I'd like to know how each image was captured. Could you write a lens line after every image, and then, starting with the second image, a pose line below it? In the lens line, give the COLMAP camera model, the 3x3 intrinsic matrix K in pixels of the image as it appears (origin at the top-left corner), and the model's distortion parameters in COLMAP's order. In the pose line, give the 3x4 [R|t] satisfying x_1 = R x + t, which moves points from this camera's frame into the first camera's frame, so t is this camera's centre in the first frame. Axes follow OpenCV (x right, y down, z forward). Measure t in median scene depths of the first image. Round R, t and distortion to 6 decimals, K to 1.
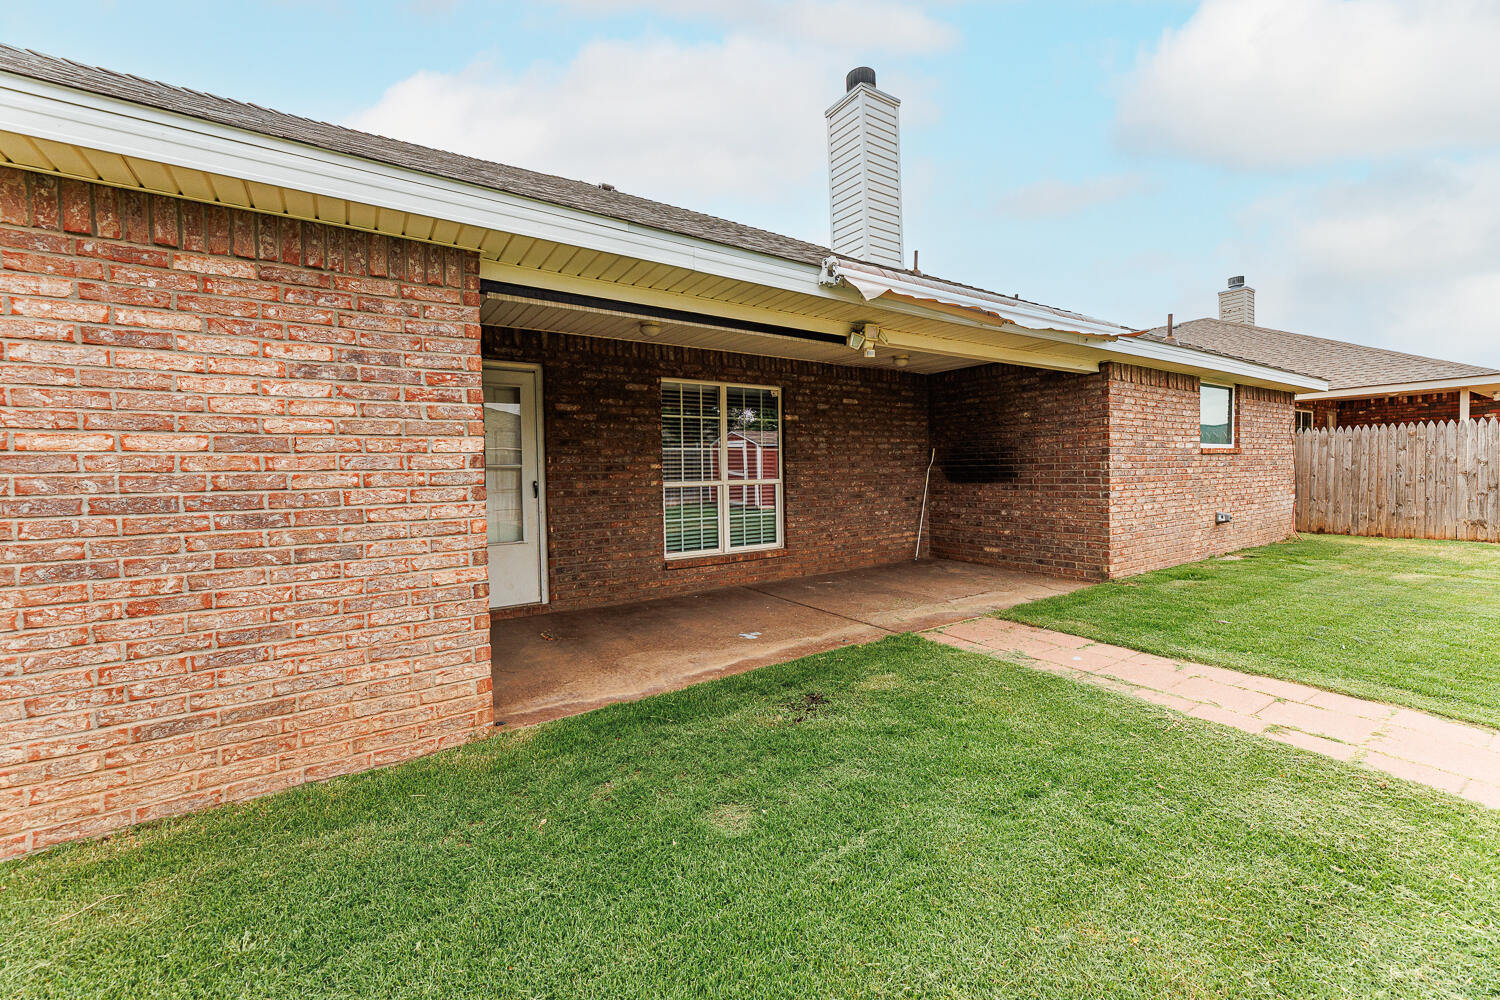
lens RADIAL K [[610.6, 0, 745.2], [0, 610.6, 488.2], [0, 0, 1]] dist [0.001104, 0.000909]
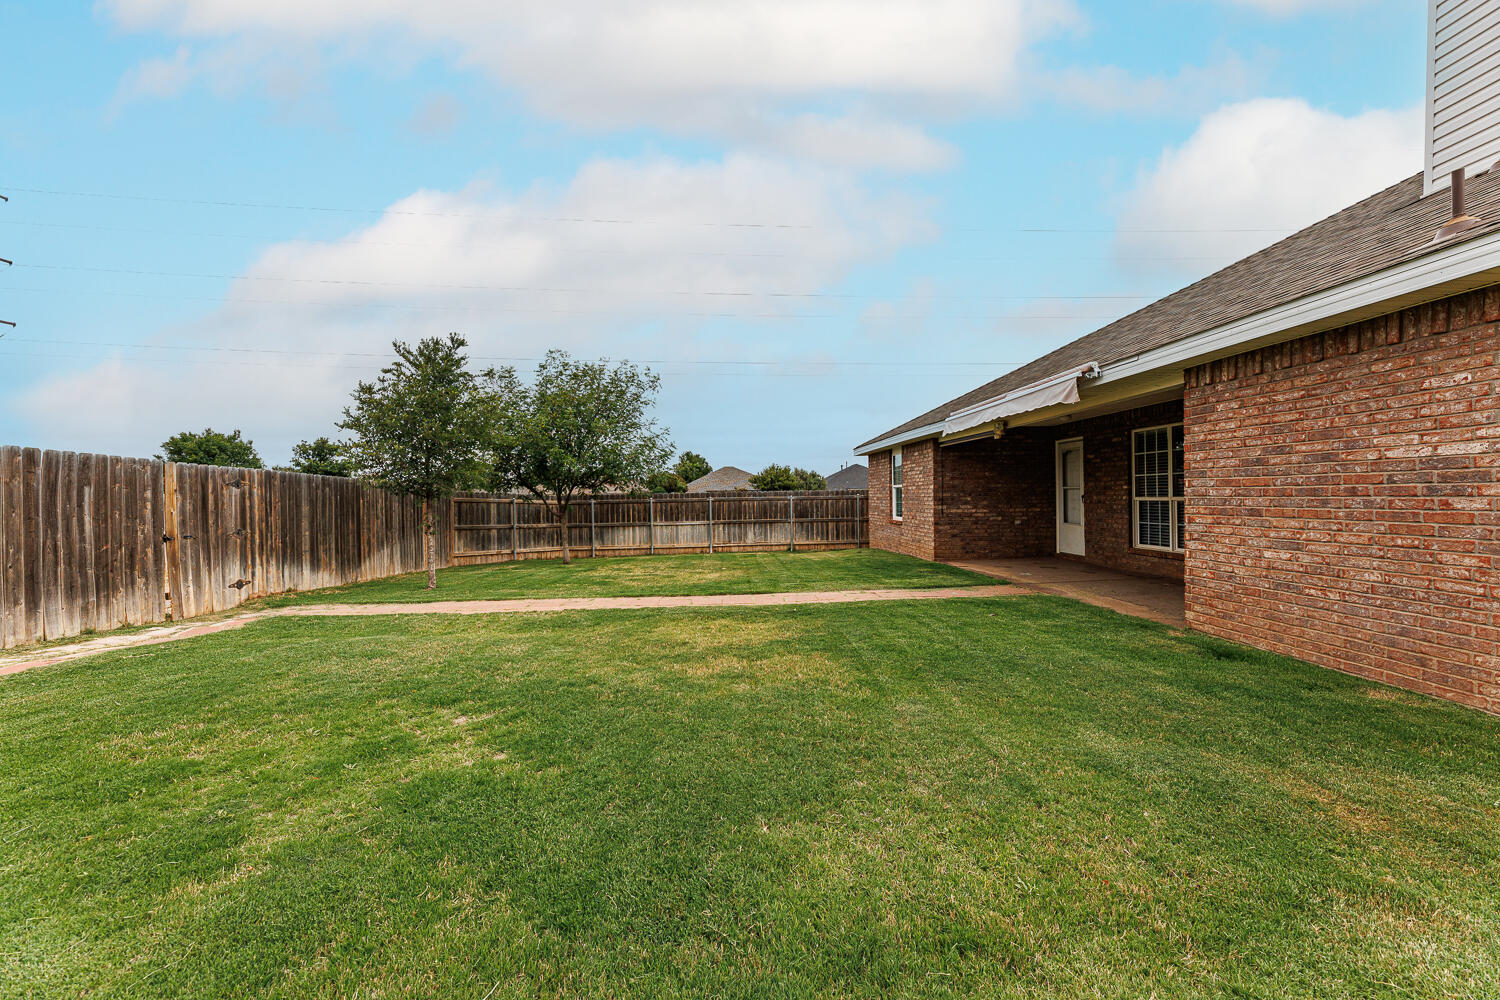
lens RADIAL K [[610.6, 0, 746.2], [0, 610.6, 498.9], [0, 0, 1]] dist [0.001104, 0.000909]
pose [[-0.497474, 0.031206, -0.866917, 1.648984], [0.005370, 0.999444, 0.032895, -0.059732], [0.867462, 0.011709, -0.497365, 0.890567]]
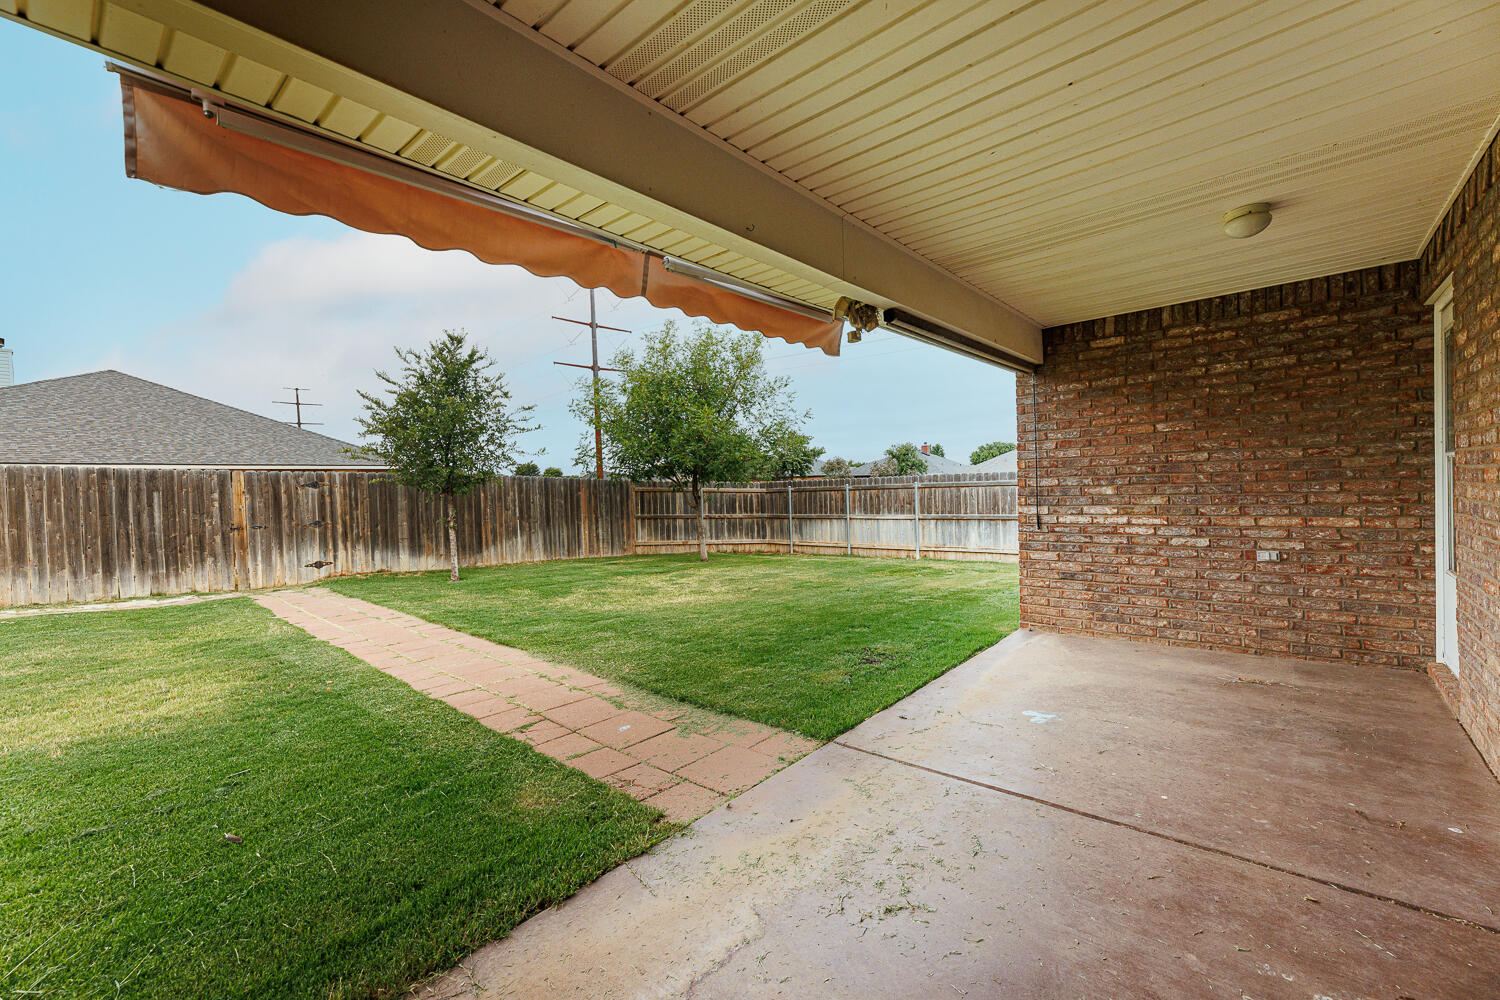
lens RADIAL K [[610.6, 0, 724.9], [0, 610.6, 497.4], [0, 0, 1]] dist [0.001104, 0.000909]
pose [[-0.965899, 0.054598, -0.253099, 0.447865], [0.044947, 0.998030, 0.043759, -0.043856], [0.254990, 0.030891, -0.966450, 1.159036]]
